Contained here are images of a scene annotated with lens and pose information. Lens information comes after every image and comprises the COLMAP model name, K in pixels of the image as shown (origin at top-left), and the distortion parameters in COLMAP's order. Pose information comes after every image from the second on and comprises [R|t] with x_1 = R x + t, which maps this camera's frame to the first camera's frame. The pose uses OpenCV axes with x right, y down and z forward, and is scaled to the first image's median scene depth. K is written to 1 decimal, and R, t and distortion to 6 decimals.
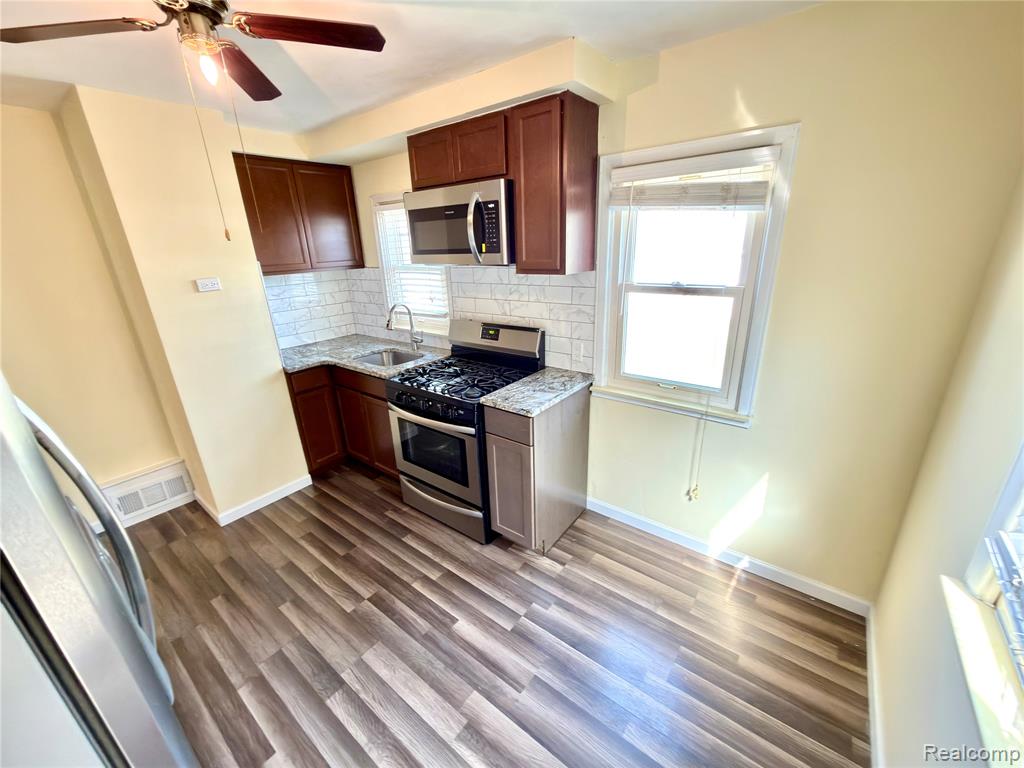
lens RADIAL K [[407.8, 0, 515.6], [0, 407.8, 388.9], [0, 0, 1]] dist [-0.001777, -0.000279]
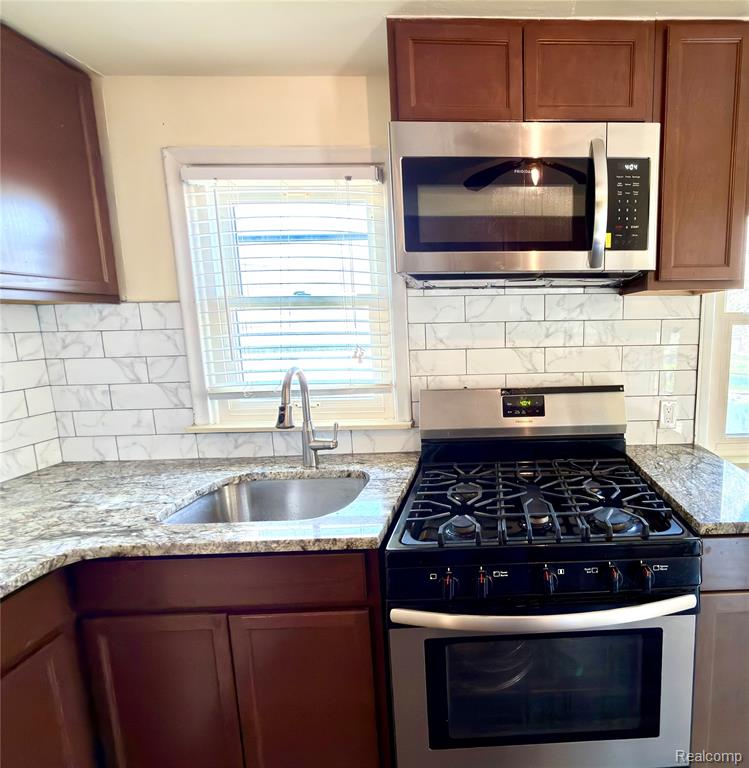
lens RADIAL K [[425.5, 0, 499.8], [0, 425.5, 381.0], [0, 0, 1]] dist [0.008973, 0.001958]
pose [[0.776507, -0.069730, 0.626239, -0.391423], [0.203127, 0.968501, -0.144028, -0.079362], [-0.596470, 0.239045, 0.766212, 0.488644]]
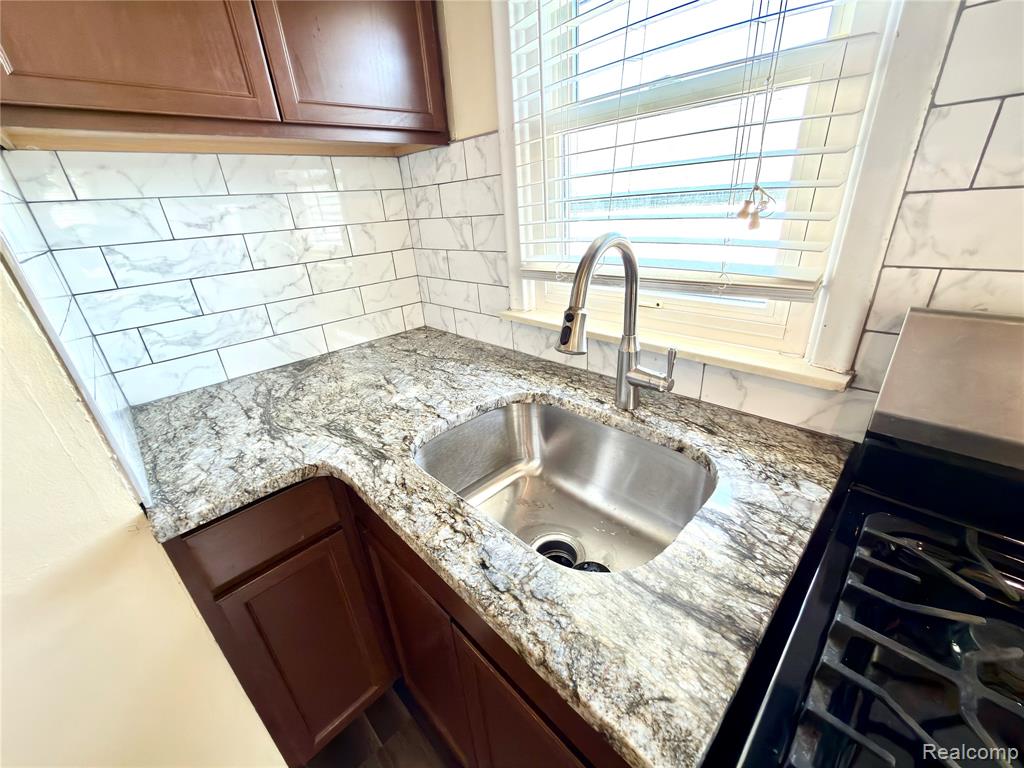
lens RADIAL K [[407.8, 0, 516.7], [0, 407.8, 382.8], [0, 0, 1]] dist [-0.001777, -0.000279]
pose [[0.990352, 0.028317, -0.135647, -0.294818], [-0.017348, 0.996533, 0.081370, -0.139795], [0.137481, -0.078232, 0.987410, 0.731663]]
